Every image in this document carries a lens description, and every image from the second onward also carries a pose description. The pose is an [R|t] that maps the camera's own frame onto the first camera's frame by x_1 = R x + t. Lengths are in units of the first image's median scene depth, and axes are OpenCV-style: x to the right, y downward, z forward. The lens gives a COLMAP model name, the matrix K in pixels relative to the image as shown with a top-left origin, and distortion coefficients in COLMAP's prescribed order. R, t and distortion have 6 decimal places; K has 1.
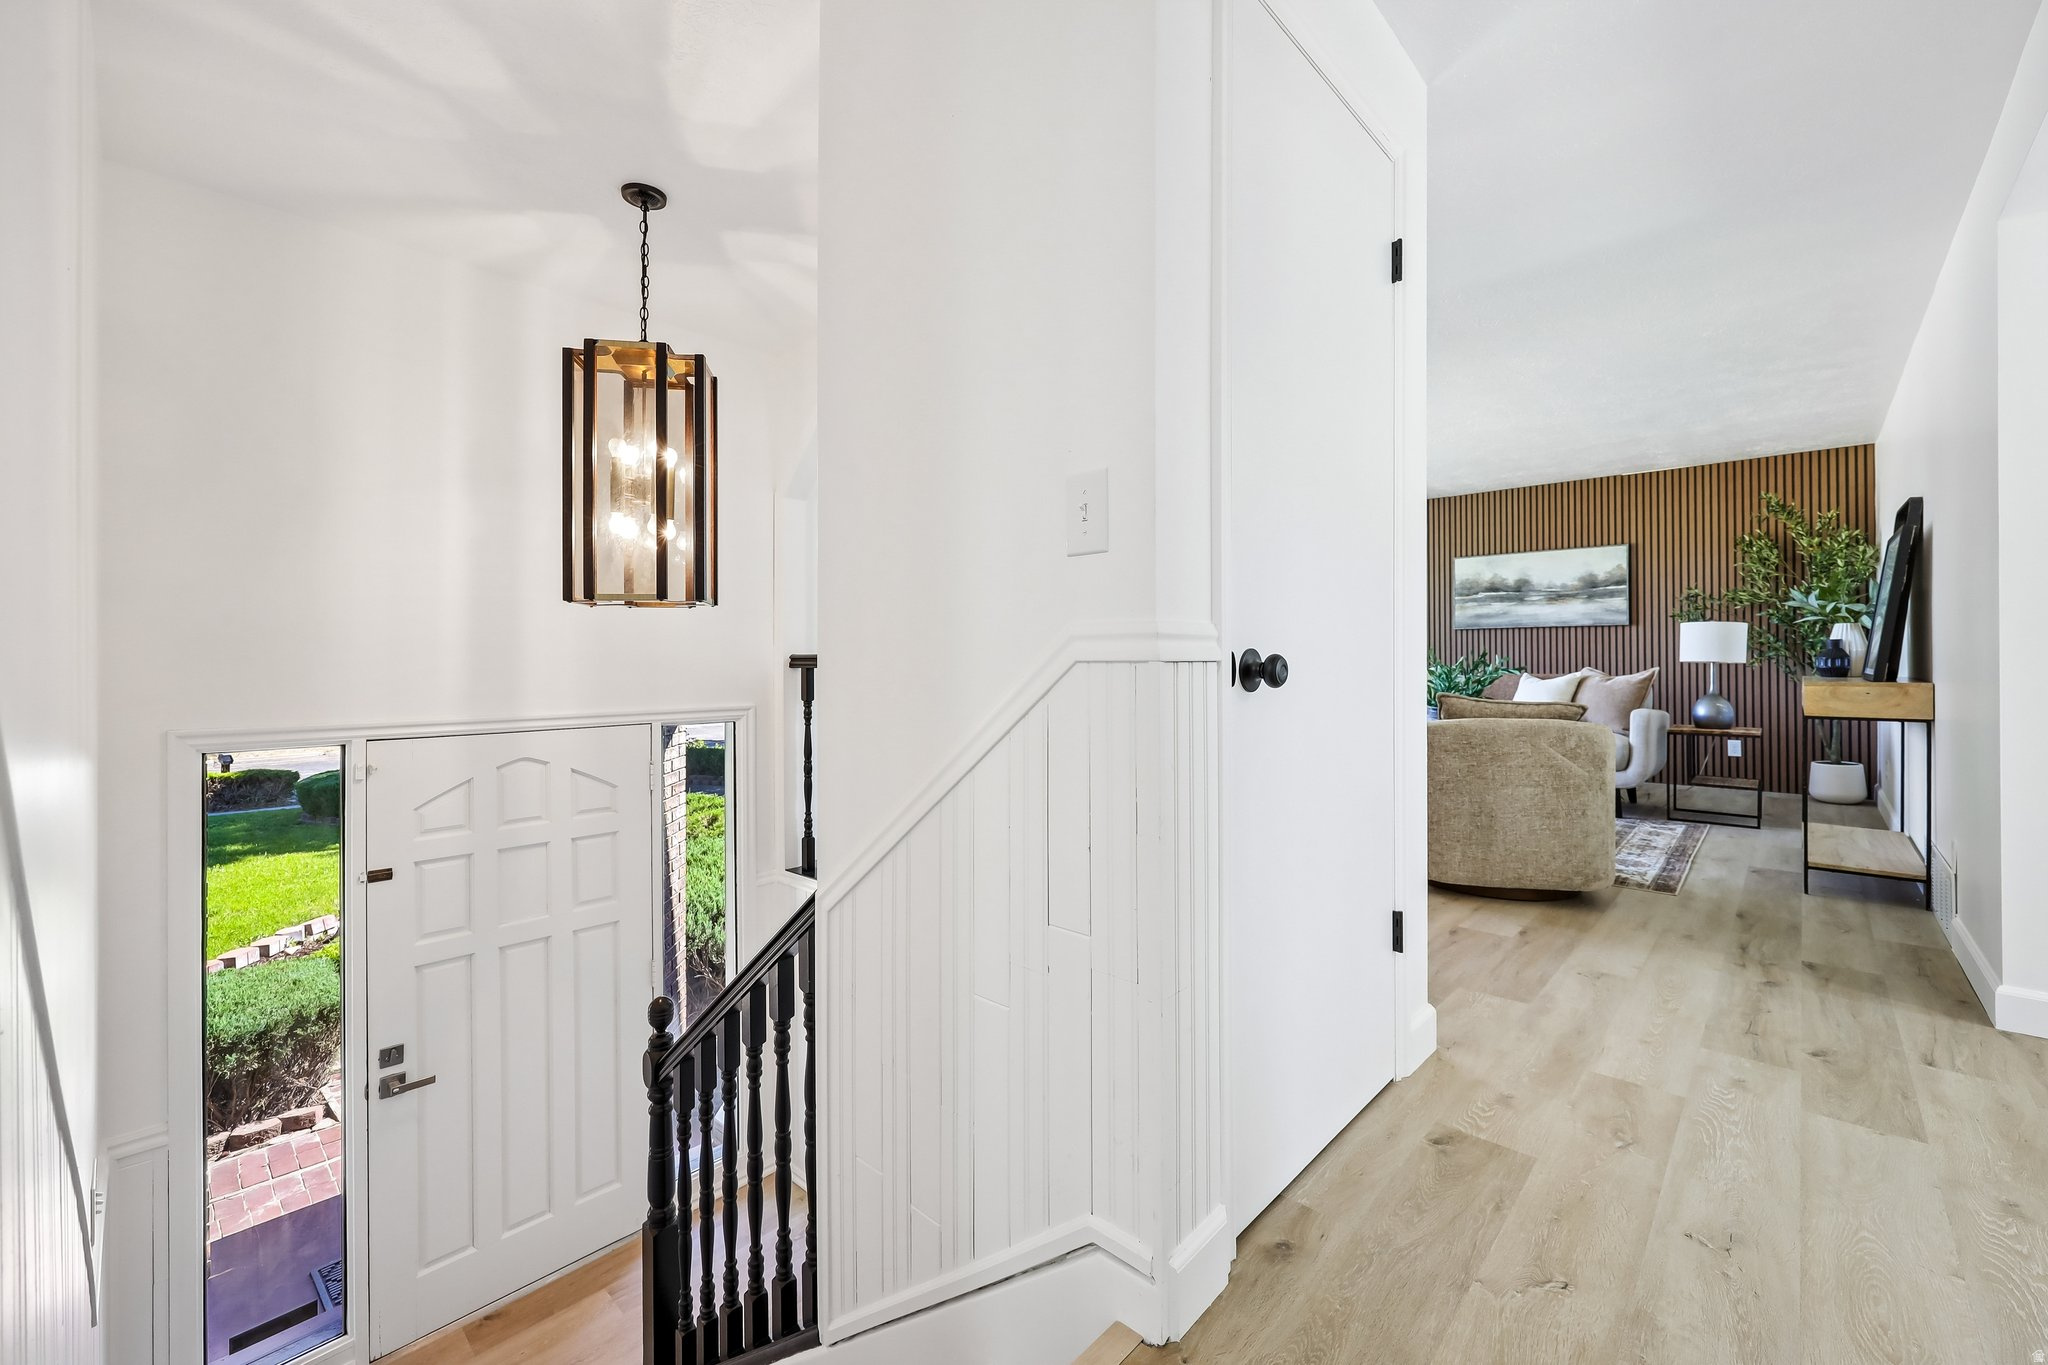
lens RADIAL K [[832.3, 0, 1021.7], [0, 832.3, 664.7], [0, 0, 1]] dist [0.000706, -0.000331]
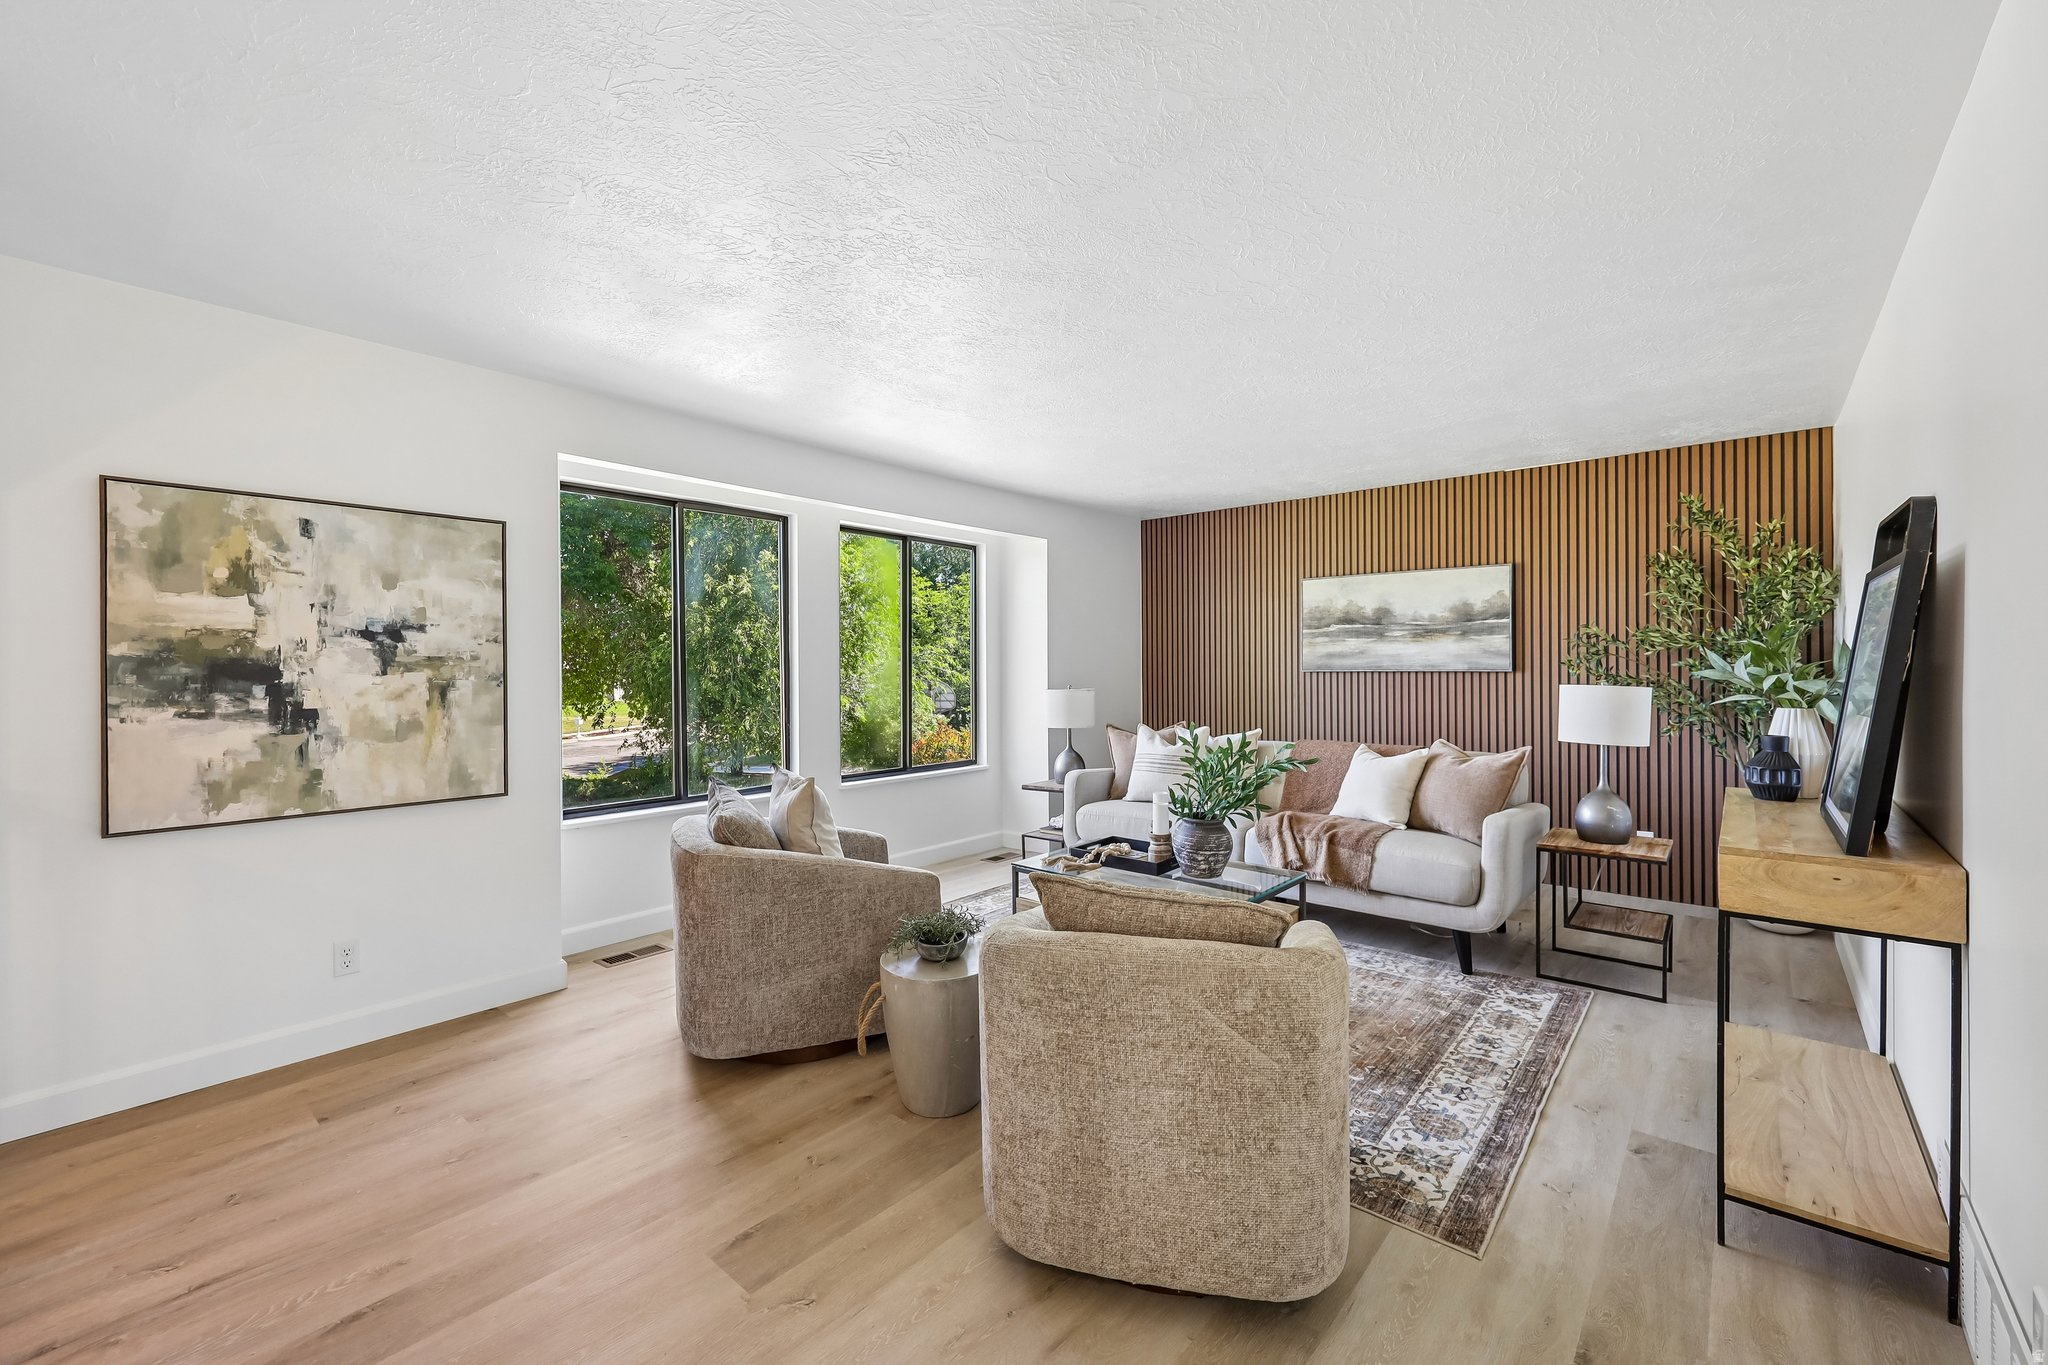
lens RADIAL K [[832.3, 0, 1026.0], [0, 832.3, 674.9], [0, 0, 1]] dist [0.000706, -0.000331]
pose [[0.999273, -0.001282, 0.038095, 0.315957], [0.001015, 0.999975, 0.007009, -0.060467], [-0.038103, -0.006965, 0.999250, 0.322224]]
